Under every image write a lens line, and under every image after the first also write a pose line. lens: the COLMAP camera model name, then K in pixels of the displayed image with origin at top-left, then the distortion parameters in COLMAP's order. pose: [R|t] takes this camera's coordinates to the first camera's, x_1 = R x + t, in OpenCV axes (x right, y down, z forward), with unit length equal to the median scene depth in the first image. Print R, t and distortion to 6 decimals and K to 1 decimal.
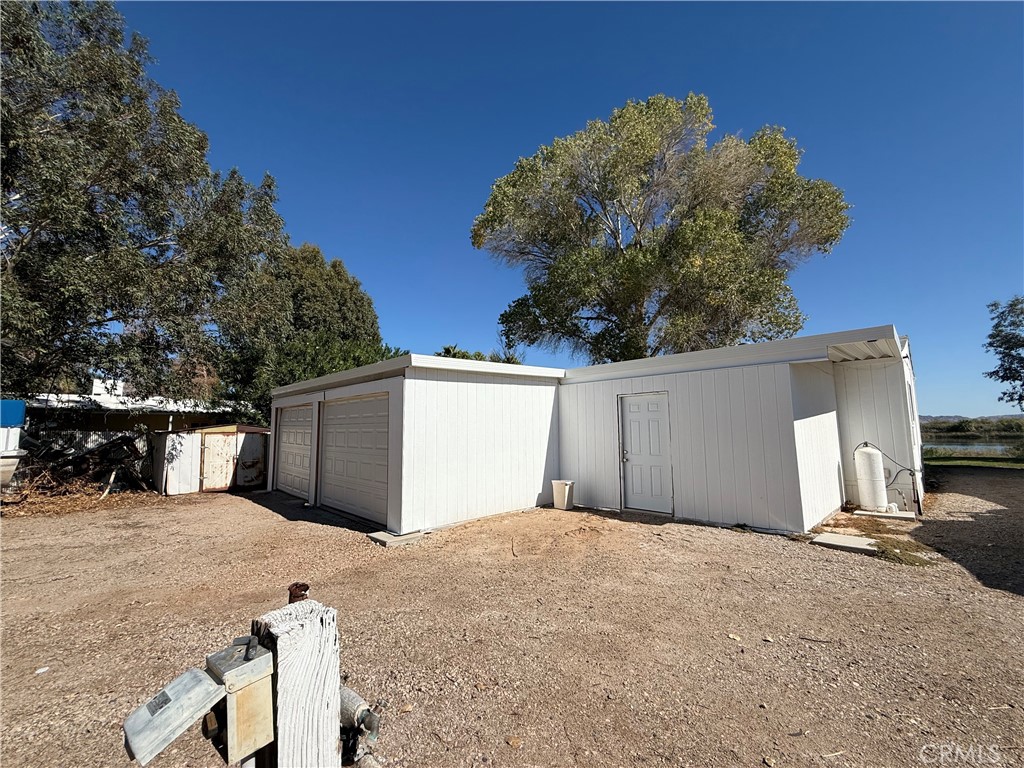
lens RADIAL K [[410.0, 0, 506.9], [0, 410.0, 383.9], [0, 0, 1]] dist [0.003258, 0.000330]
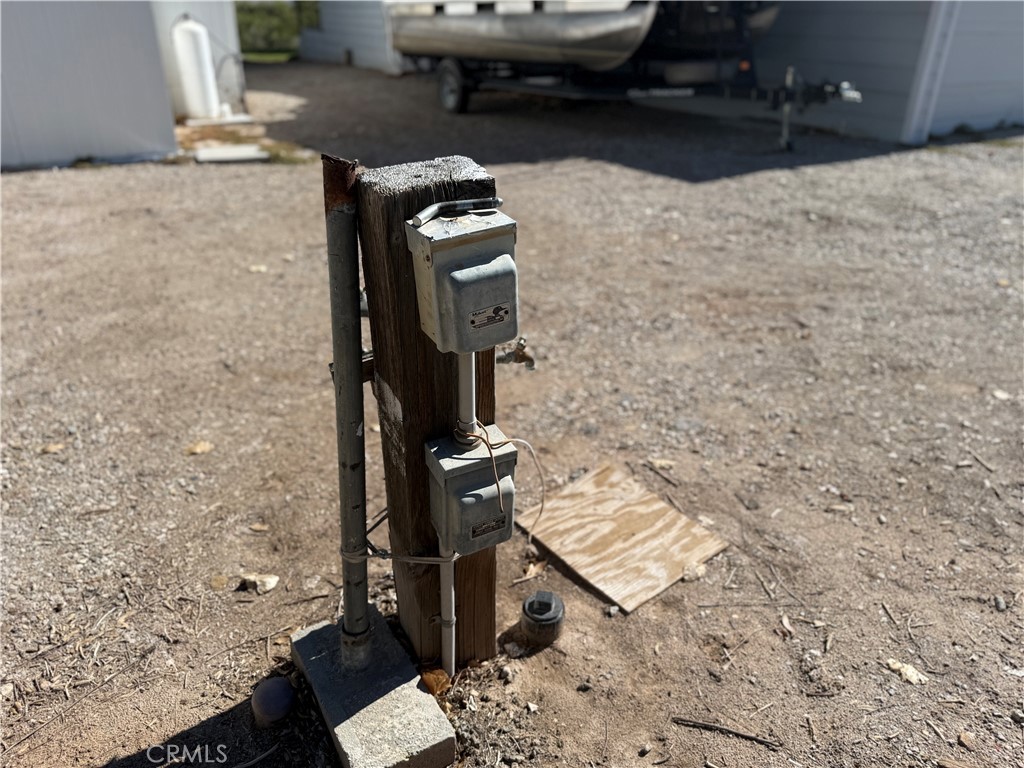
lens RADIAL K [[719.3, 0, 513.2], [0, 719.3, 380.3], [0, 0, 1]] dist [0.075724, -0.089214]
pose [[0.311206, -0.405163, 0.859647, -0.263307], [-0.136953, 0.876004, 0.462452, 0.047295], [-0.940423, -0.261649, 0.217129, 0.091084]]
